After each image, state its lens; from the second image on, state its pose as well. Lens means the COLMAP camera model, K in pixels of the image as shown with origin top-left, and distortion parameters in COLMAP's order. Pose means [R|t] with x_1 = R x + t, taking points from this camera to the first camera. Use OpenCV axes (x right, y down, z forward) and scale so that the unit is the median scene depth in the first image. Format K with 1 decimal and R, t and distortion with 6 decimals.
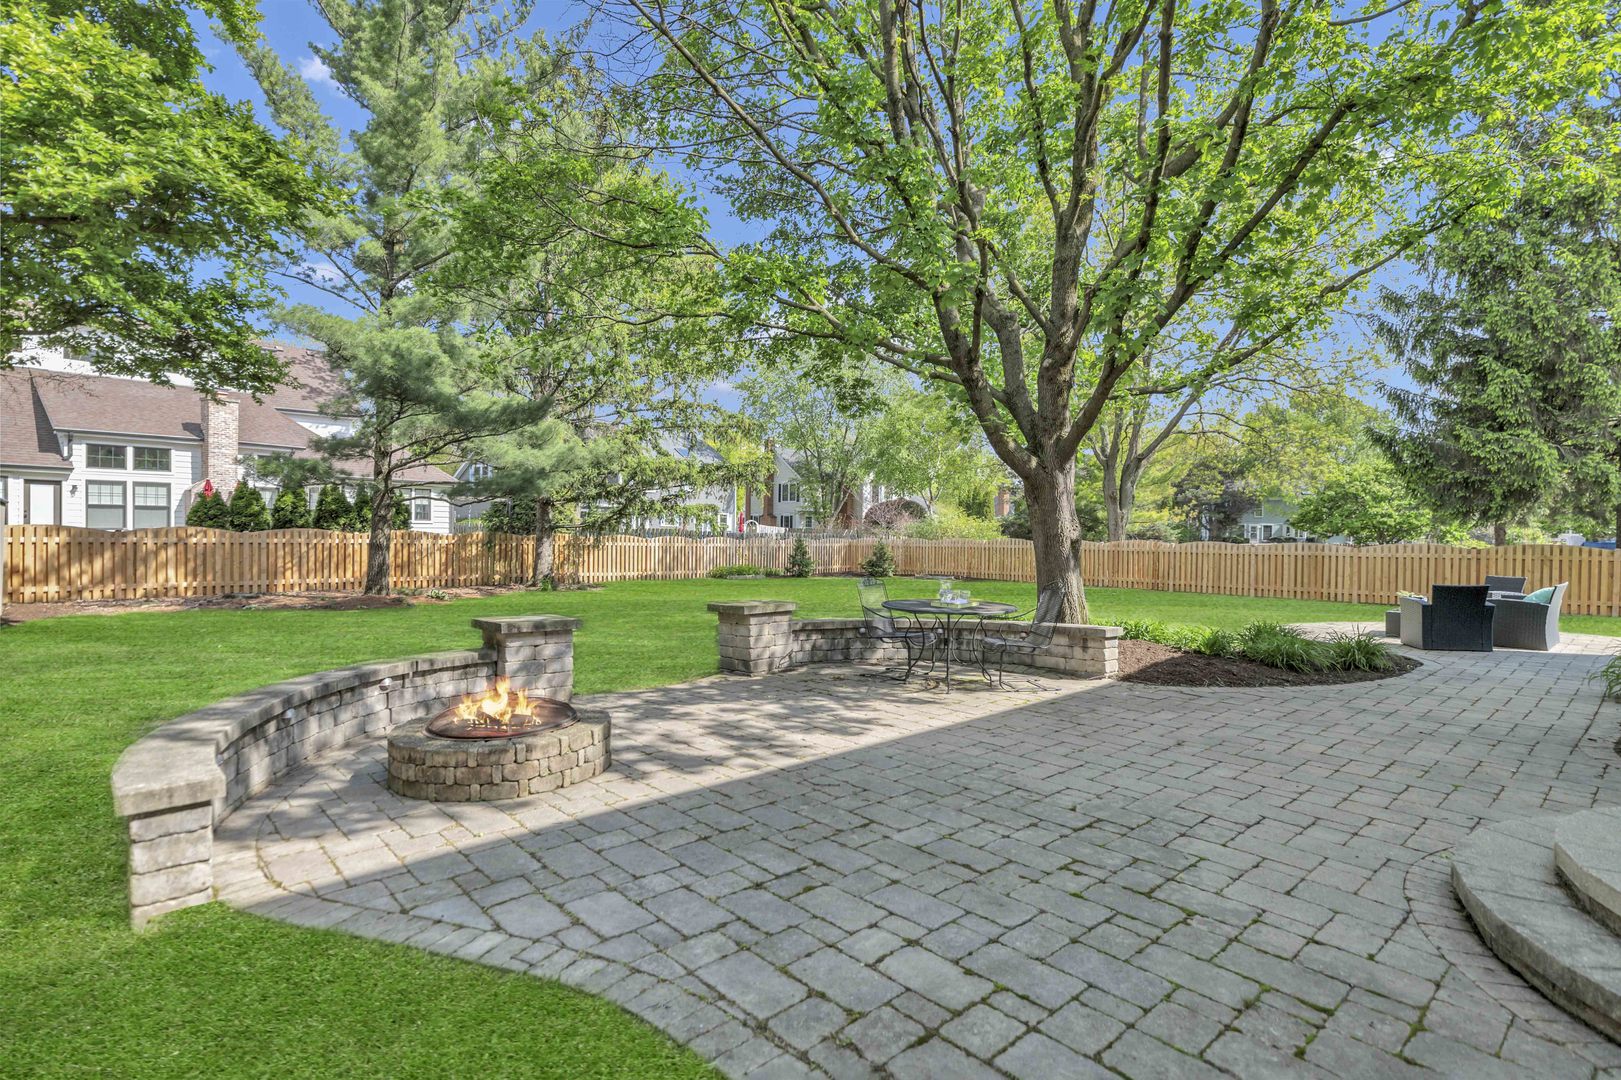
lens RADIAL K [[812.5, 0, 825.3], [0, 812.5, 545.8], [0, 0, 1]] dist [0.001362, -0.001252]
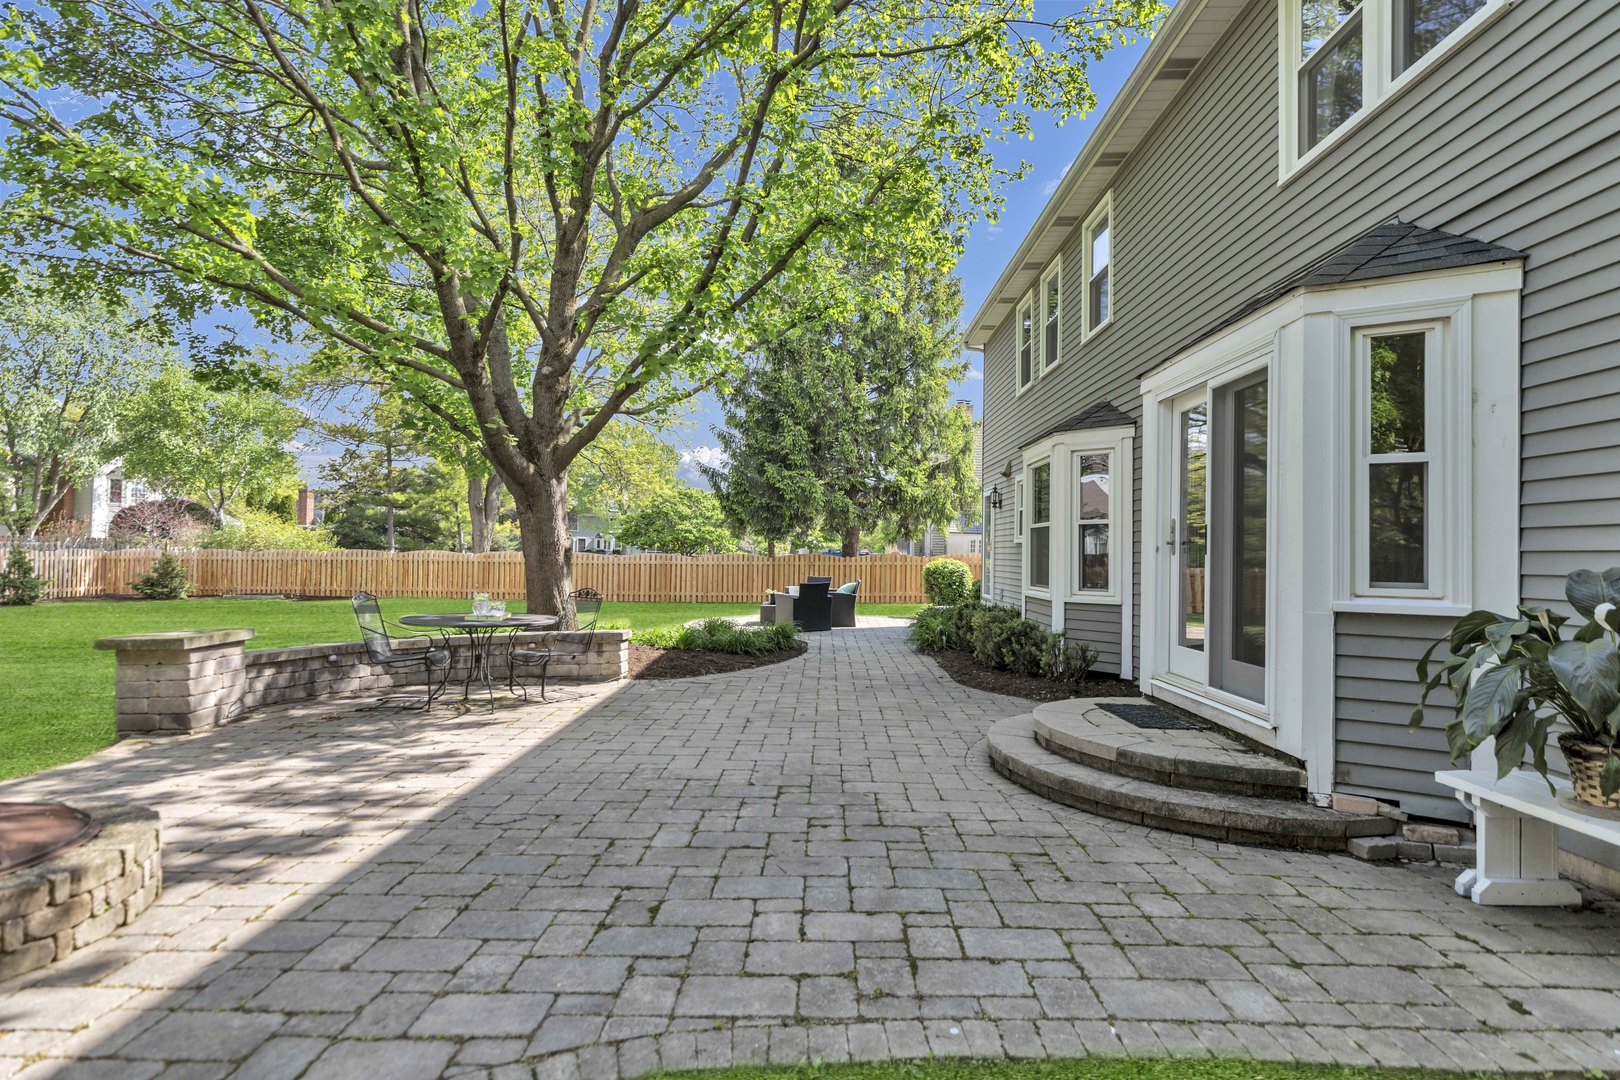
lens RADIAL K [[812.0, 0, 826.4], [0, 812.0, 535.6], [0, 0, 1]] dist [0.001362, -0.001252]
pose [[0.671059, 0.014901, 0.741254, -0.369205], [0.006296, 0.999647, -0.025795, 0.008549], [-0.741377, 0.021977, 0.670728, 0.131147]]
